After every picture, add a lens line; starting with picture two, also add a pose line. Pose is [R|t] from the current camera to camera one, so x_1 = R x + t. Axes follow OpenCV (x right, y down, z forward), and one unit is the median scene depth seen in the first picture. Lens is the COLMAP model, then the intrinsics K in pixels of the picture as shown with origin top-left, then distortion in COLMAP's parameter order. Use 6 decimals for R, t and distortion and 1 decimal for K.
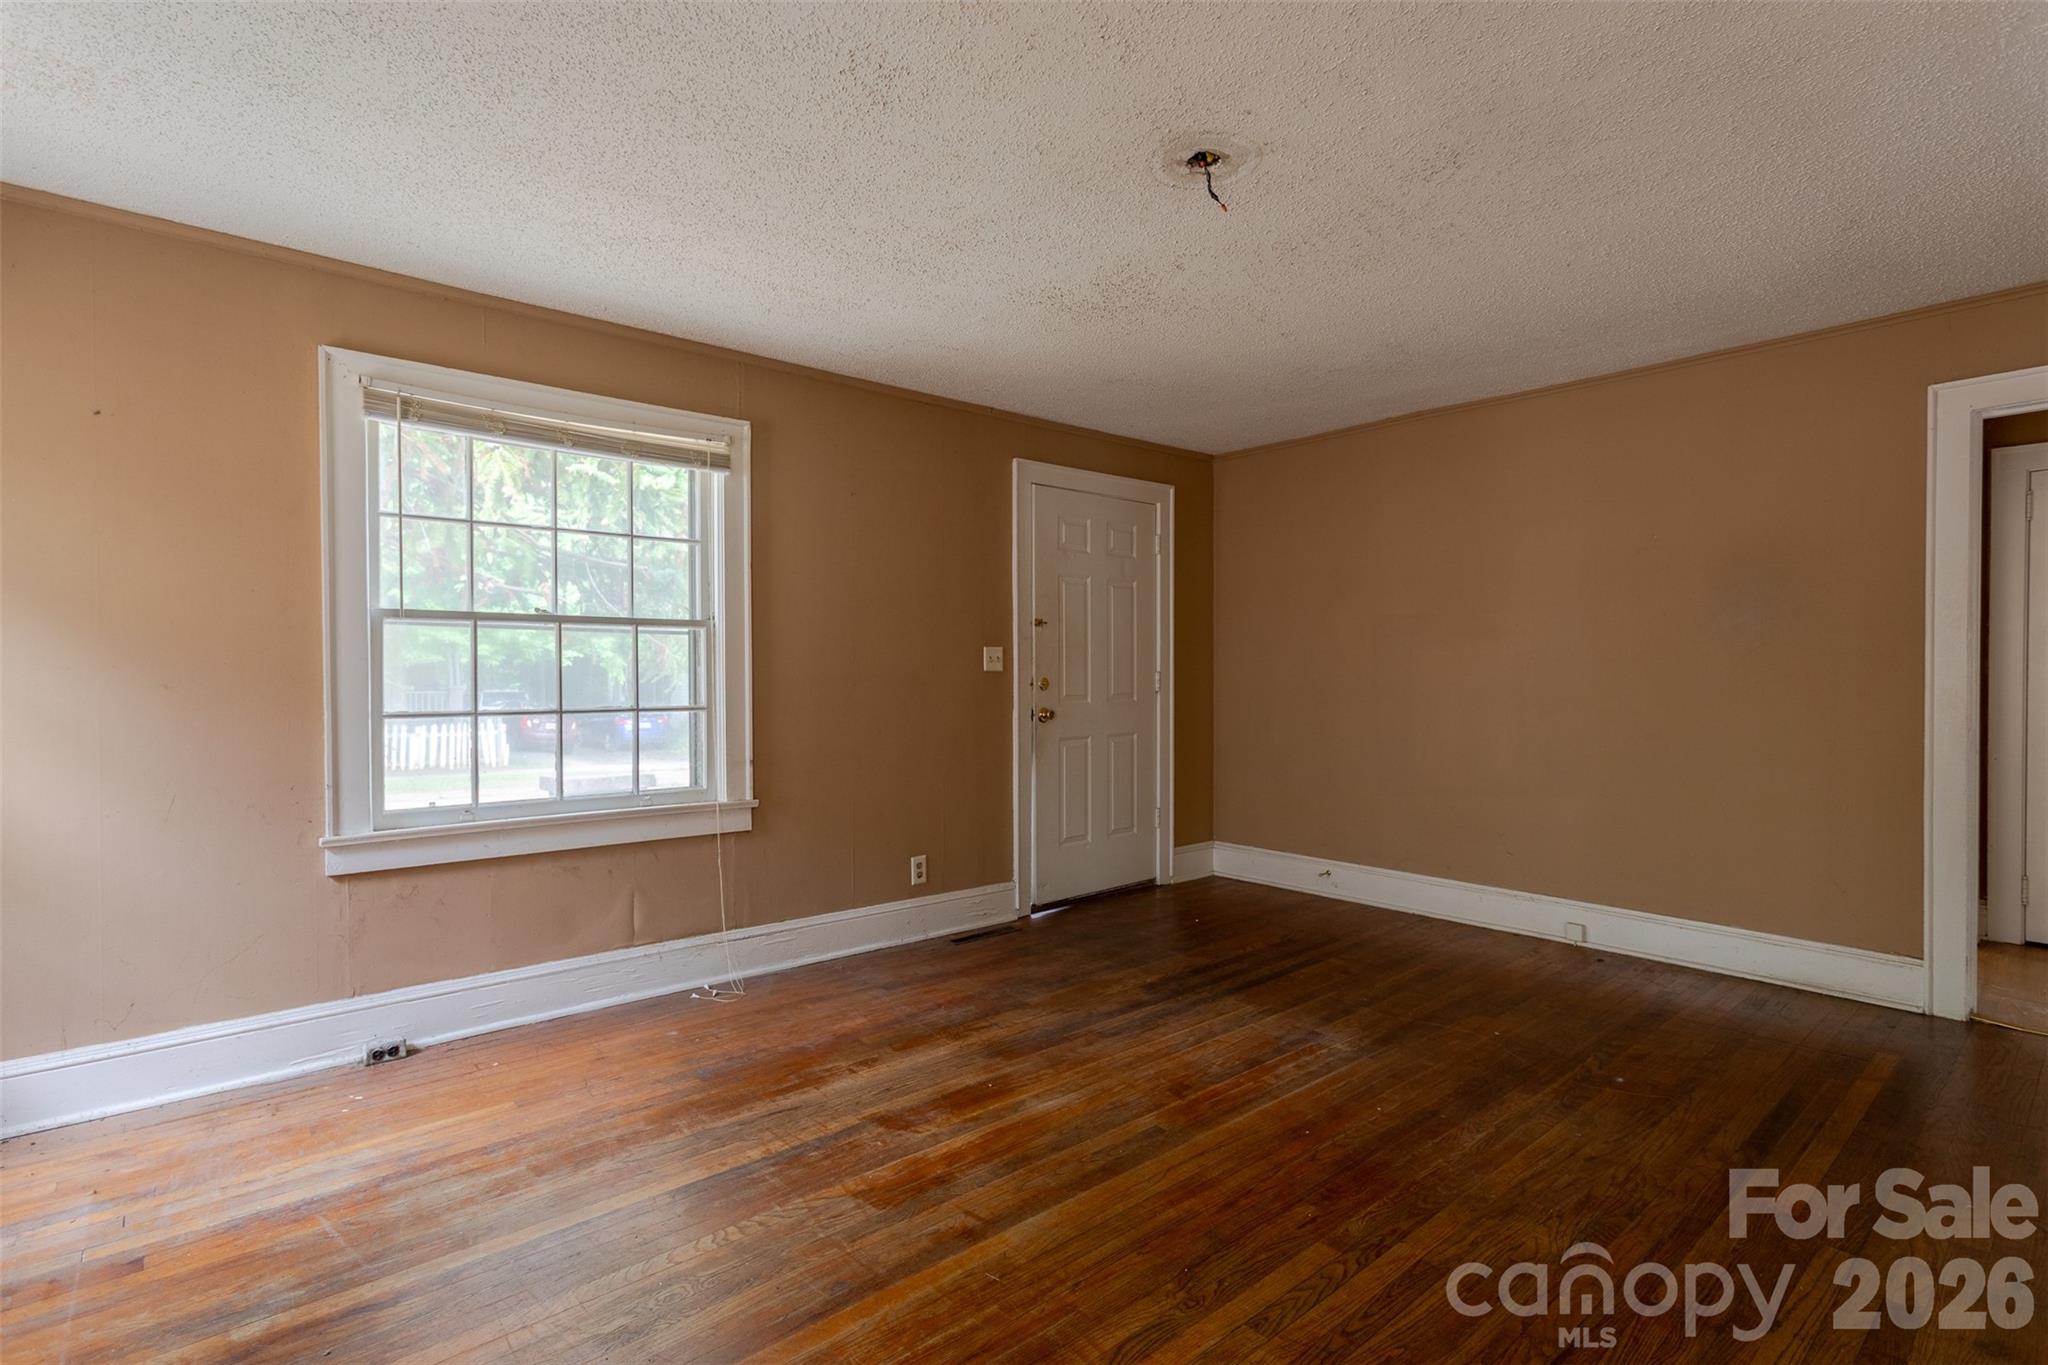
lens RADIAL K [[991.5, 0, 1030.5], [0, 991.5, 686.3], [0, 0, 1]] dist [0.008219, 0.001271]
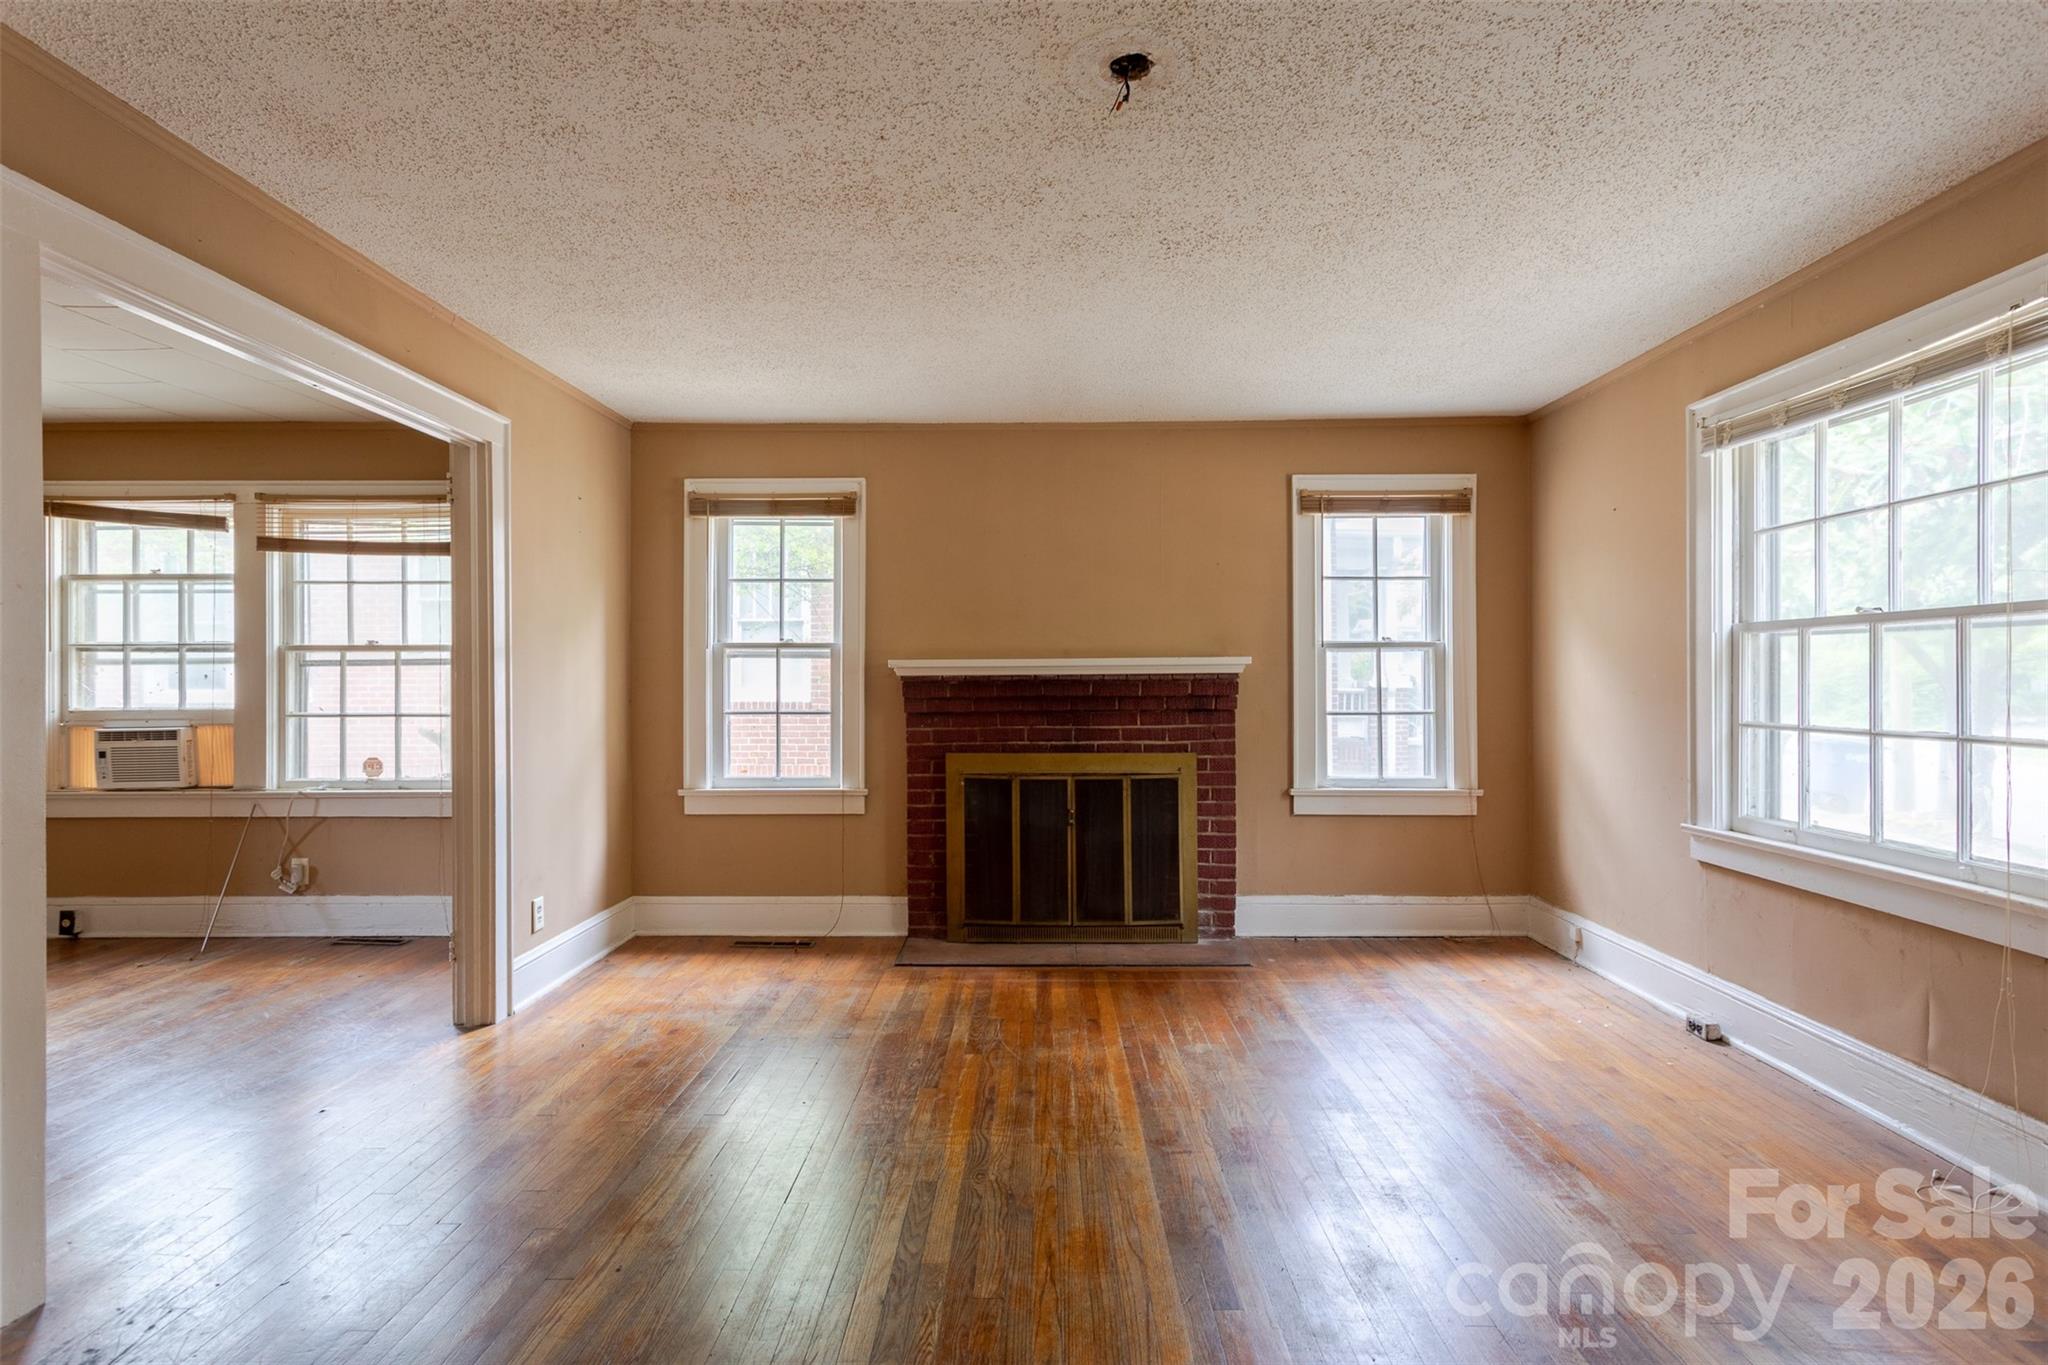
lens RADIAL K [[991.5, 0, 1030.5], [0, 991.5, 686.3], [0, 0, 1]] dist [0.008219, 0.001271]
pose [[-0.670084, 0.005136, -0.742267, 0.676773], [-0.008673, 0.999854, 0.014748, -0.021255], [0.742234, 0.016320, -0.669942, 1.201482]]
